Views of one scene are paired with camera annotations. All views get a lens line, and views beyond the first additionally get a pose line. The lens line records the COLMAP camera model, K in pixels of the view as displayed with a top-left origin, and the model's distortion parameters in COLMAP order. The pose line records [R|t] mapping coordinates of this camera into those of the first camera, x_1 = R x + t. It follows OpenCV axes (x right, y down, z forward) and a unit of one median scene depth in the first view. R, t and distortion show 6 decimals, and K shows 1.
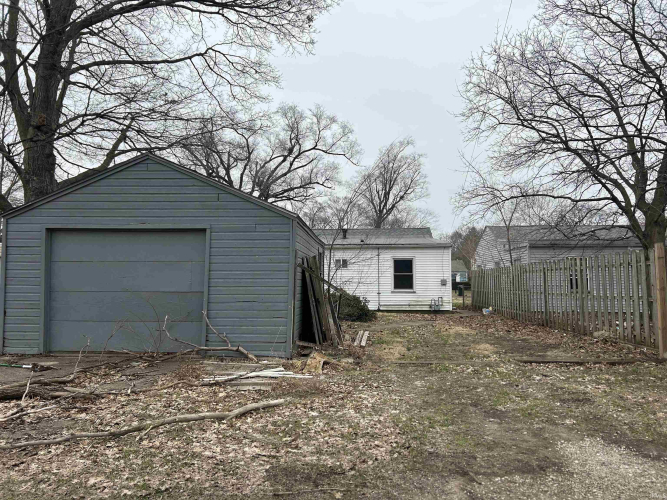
lens RADIAL K [[497.2, 0, 335.5], [0, 497.2, 252.5], [0, 0, 1]] dist [0.040048, -0.042591]
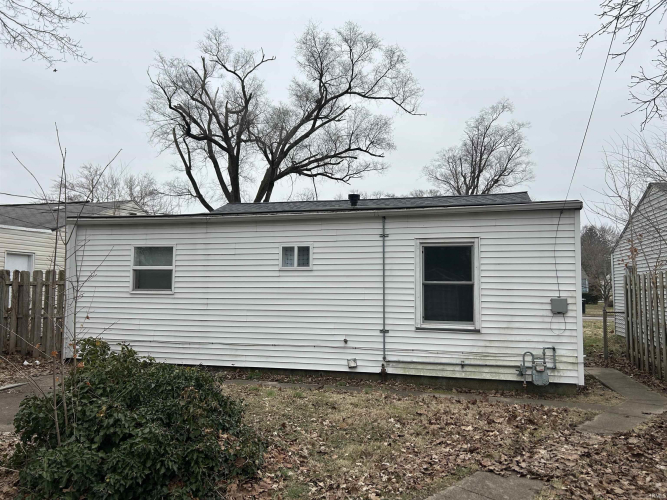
lens RADIAL K [[499.7, 0, 333.7], [0, 499.7, 263.0], [0, 0, 1]] dist [0.003621, -0.041379]
pose [[0.980023, -0.002002, -0.198872, 0.073289], [0.003616, 0.999963, 0.007755, 0.014224], [0.198849, -0.008319, 0.979995, 0.348765]]
